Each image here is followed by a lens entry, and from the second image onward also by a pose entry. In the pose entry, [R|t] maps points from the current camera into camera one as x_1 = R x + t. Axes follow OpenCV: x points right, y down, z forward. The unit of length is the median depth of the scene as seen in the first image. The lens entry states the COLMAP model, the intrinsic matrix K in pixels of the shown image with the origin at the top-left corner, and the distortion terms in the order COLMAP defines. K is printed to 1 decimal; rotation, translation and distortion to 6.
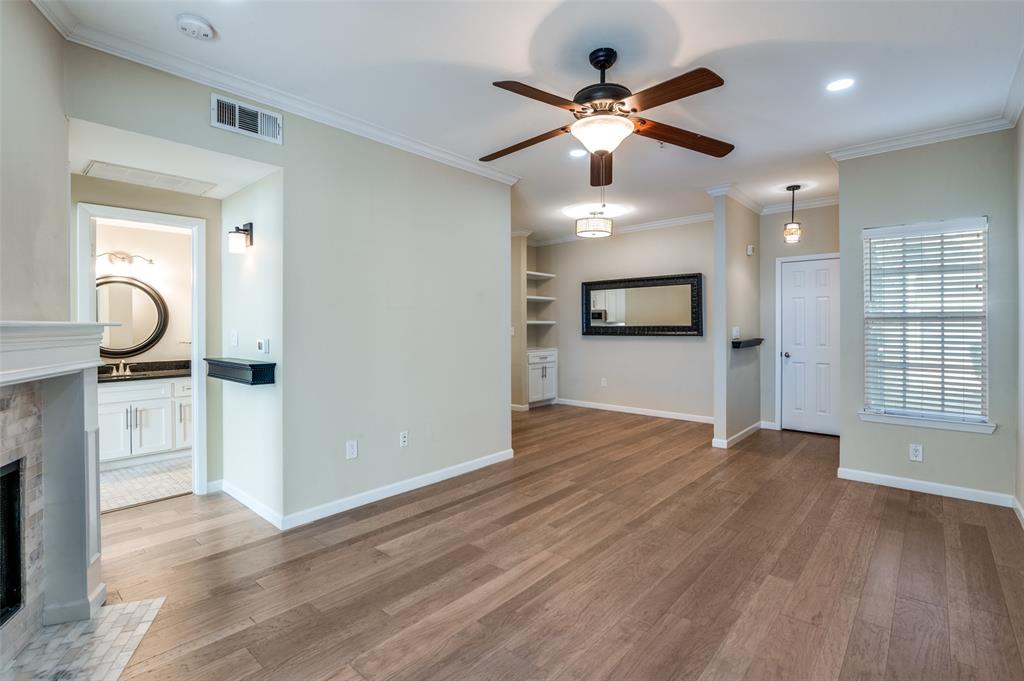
lens RADIAL K [[473.5, 0, 522.2], [0, 473.5, 326.4], [0, 0, 1]] dist [-0.001621, -0.010823]
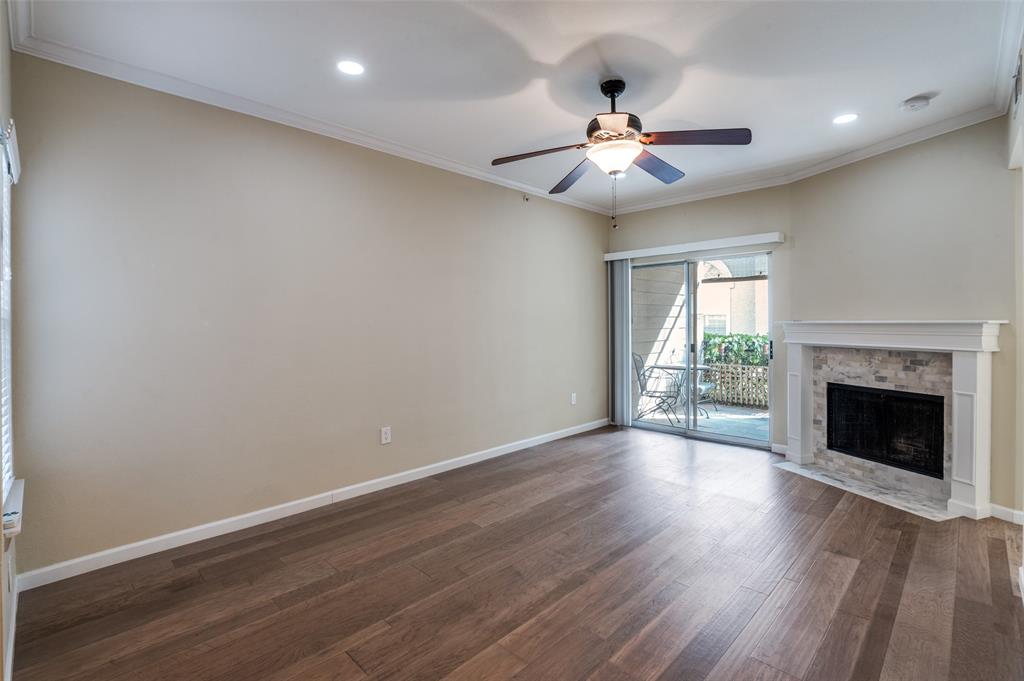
lens RADIAL K [[473.5, 0, 522.2], [0, 473.5, 326.4], [0, 0, 1]] dist [-0.001621, -0.010823]
pose [[-0.998872, 0.007359, 0.046918, 0.272968], [0.007835, 0.999920, 0.009962, -0.010782], [-0.046841, 0.010319, -0.998849, 1.715925]]
